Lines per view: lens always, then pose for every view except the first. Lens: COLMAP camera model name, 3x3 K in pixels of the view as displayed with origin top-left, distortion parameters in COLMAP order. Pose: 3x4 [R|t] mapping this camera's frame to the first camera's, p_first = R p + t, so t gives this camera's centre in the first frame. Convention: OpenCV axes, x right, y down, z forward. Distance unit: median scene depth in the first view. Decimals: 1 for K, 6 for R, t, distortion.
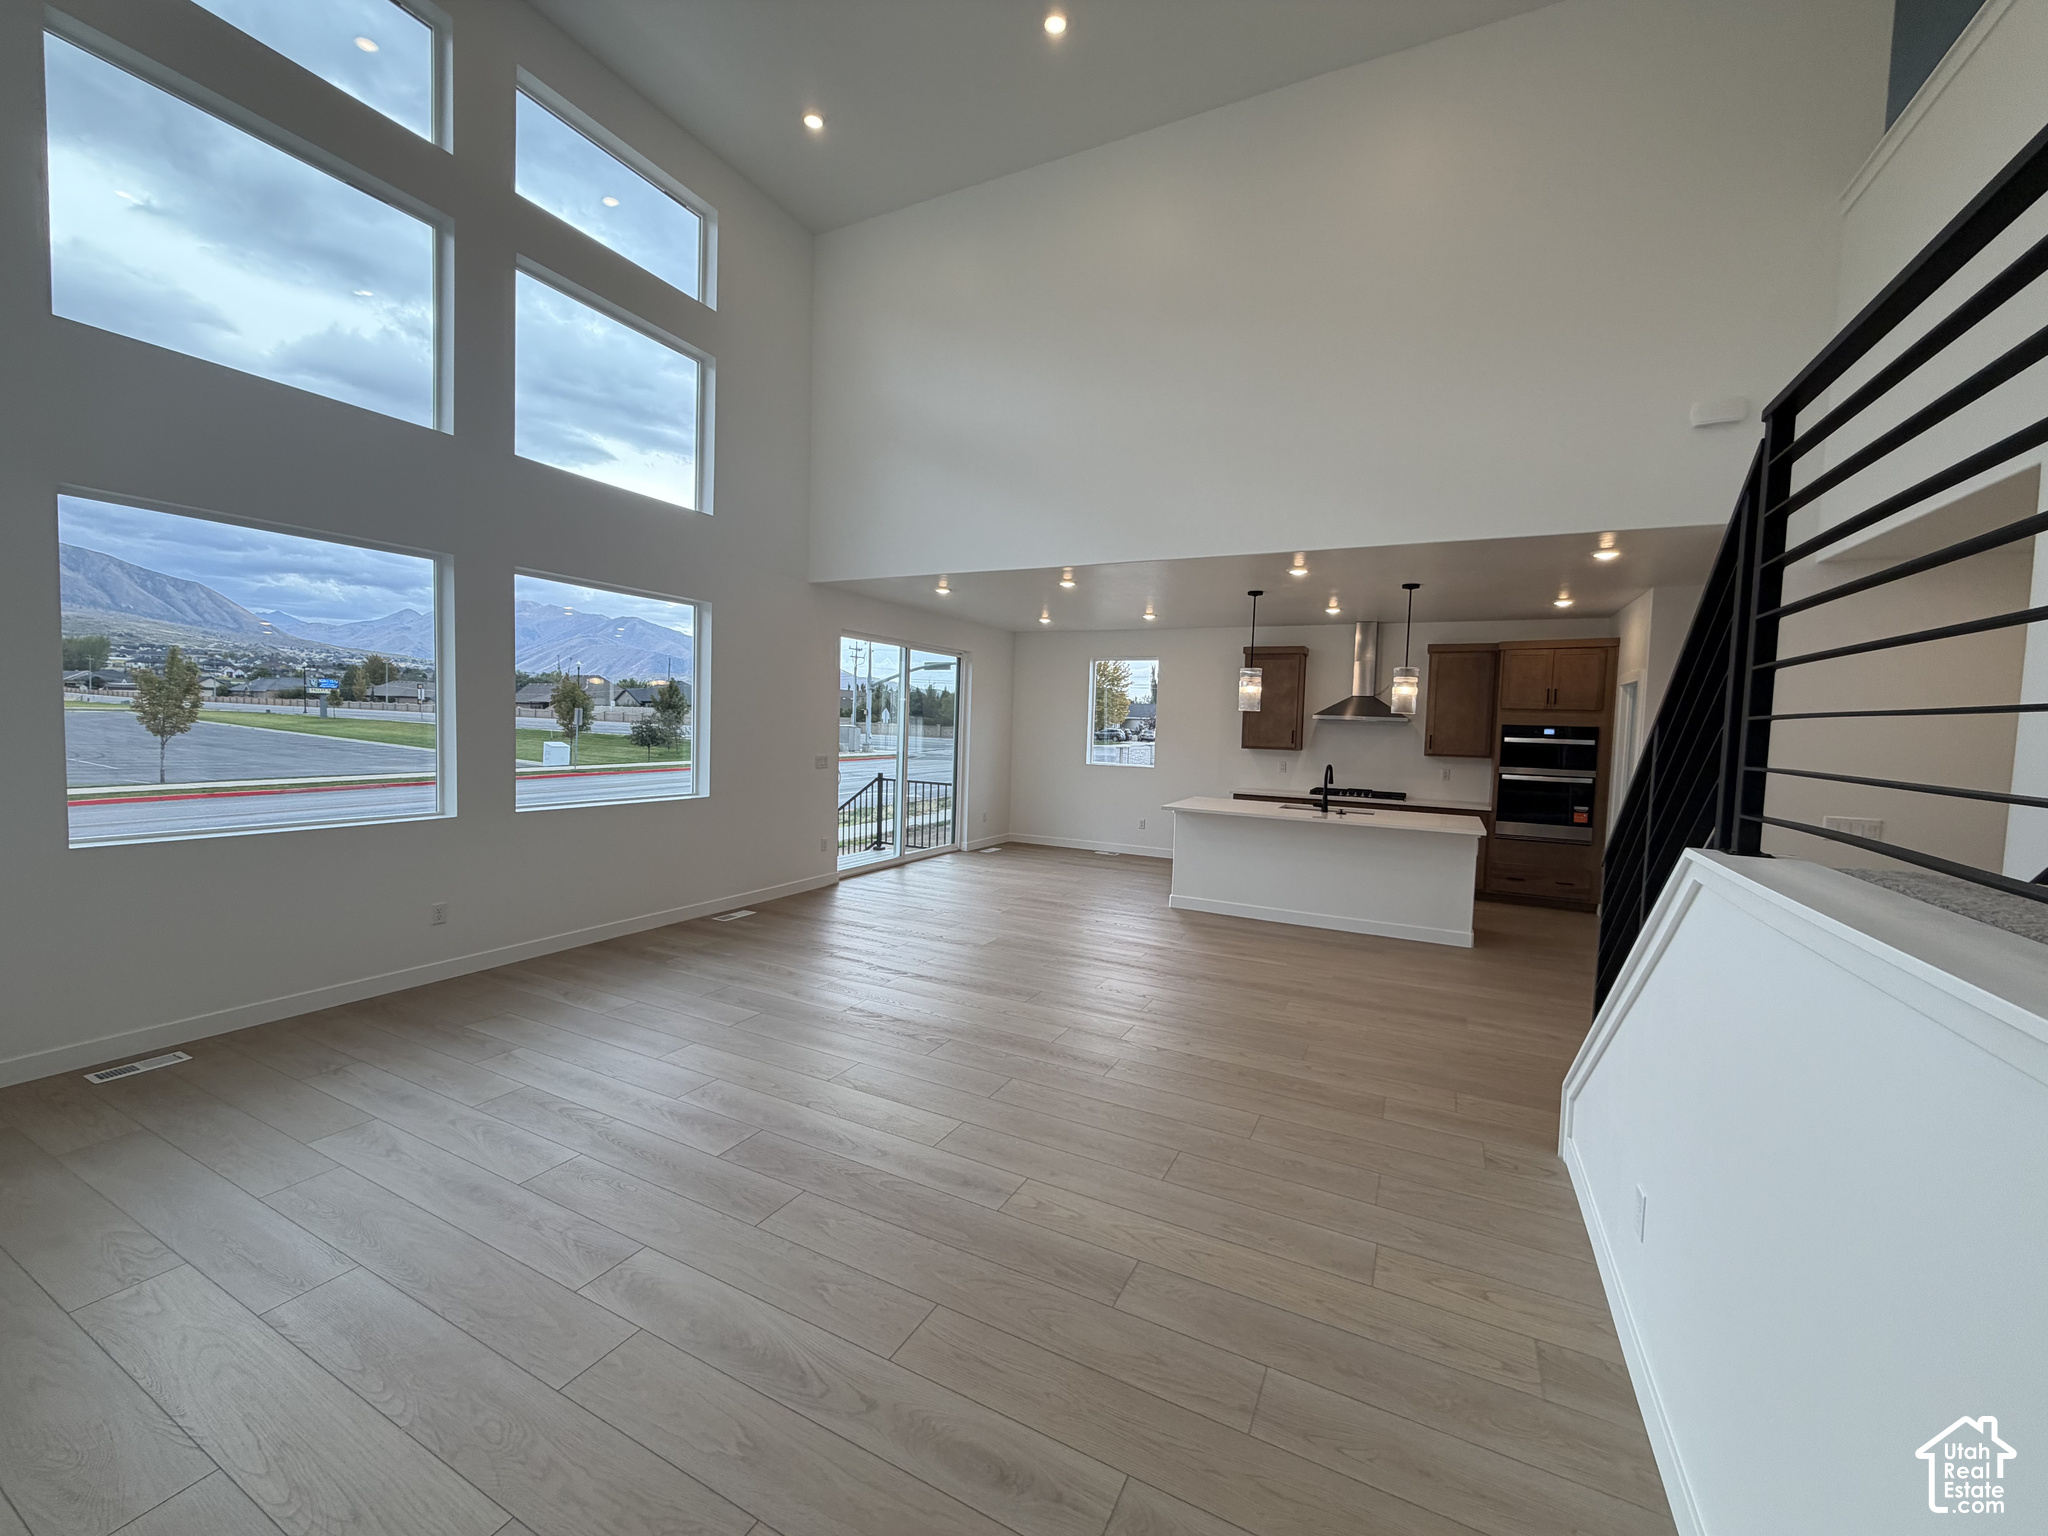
lens RADIAL K [[818.8, 0, 1024.0], [0, 818.8, 768.0], [0, 0, 1]] dist [0.000234, 0.000071]
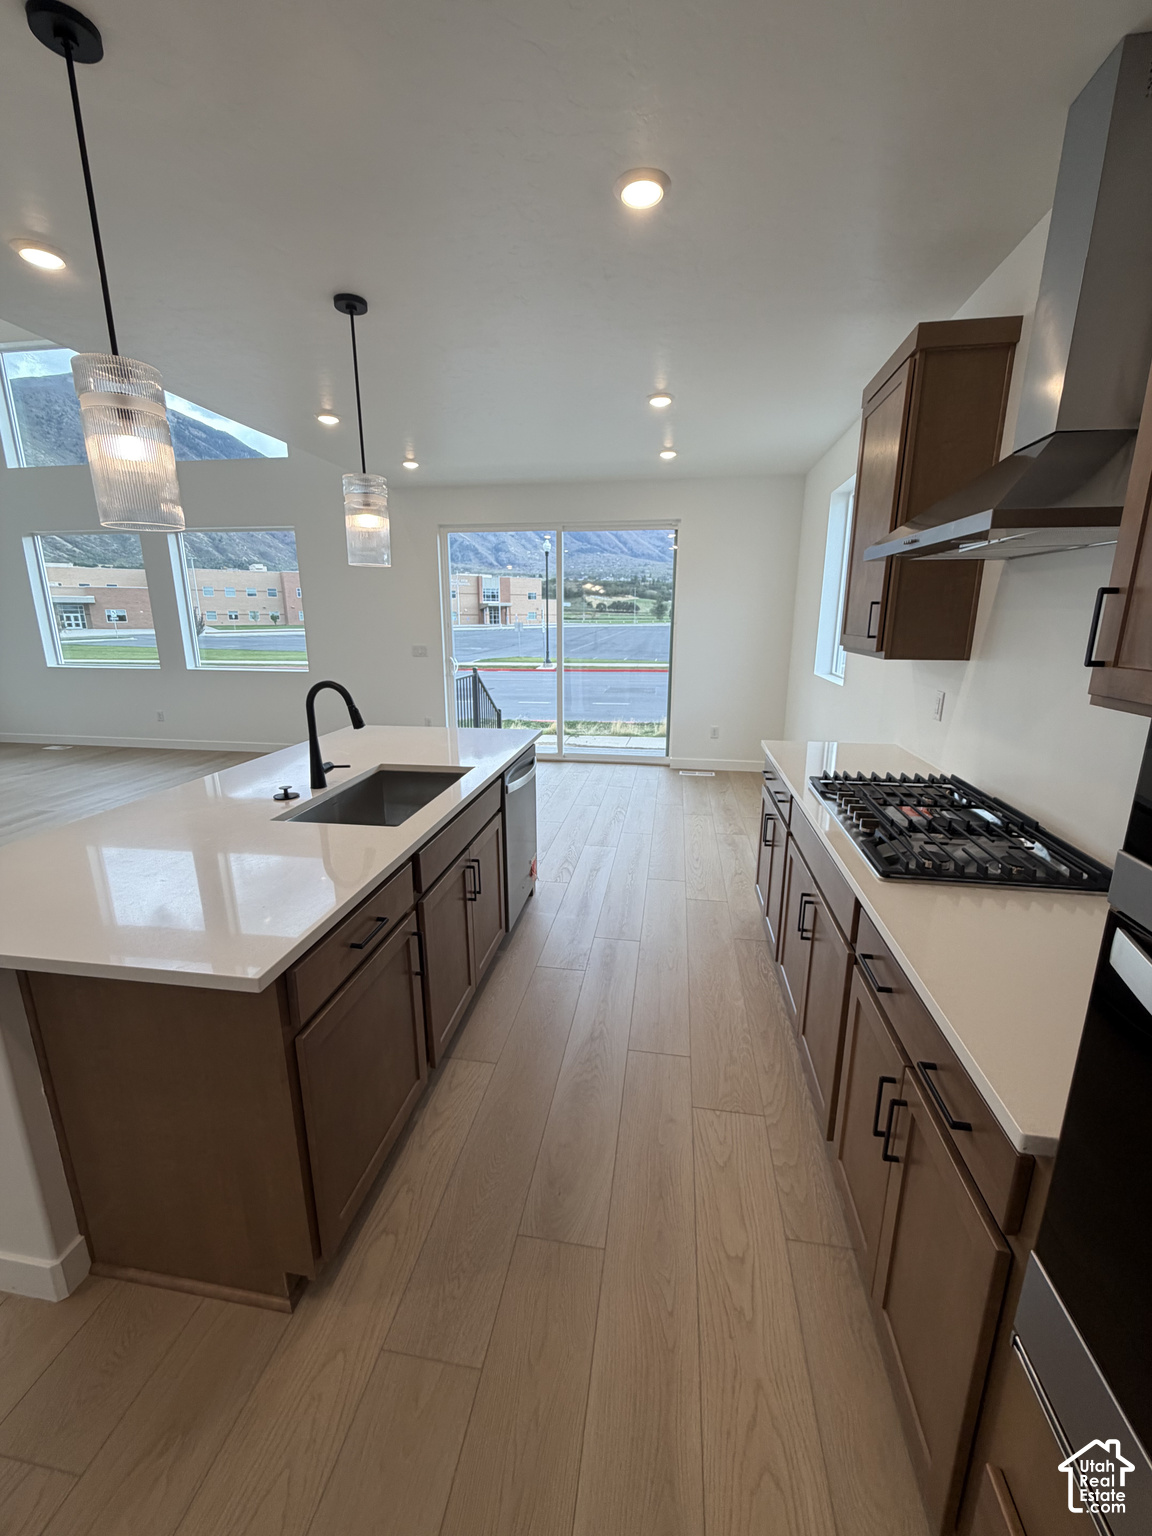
lens RADIAL K [[614.1, 0, 576.0], [0, 614.1, 768.0], [0, 0, 1]] dist [0.000234, 0.000071]
pose [[0.309265, 0.202516, -0.929162, 0.969314], [-0.042225, 0.979022, 0.199329, -0.040182], [0.950038, -0.022412, 0.311329, 1.393817]]
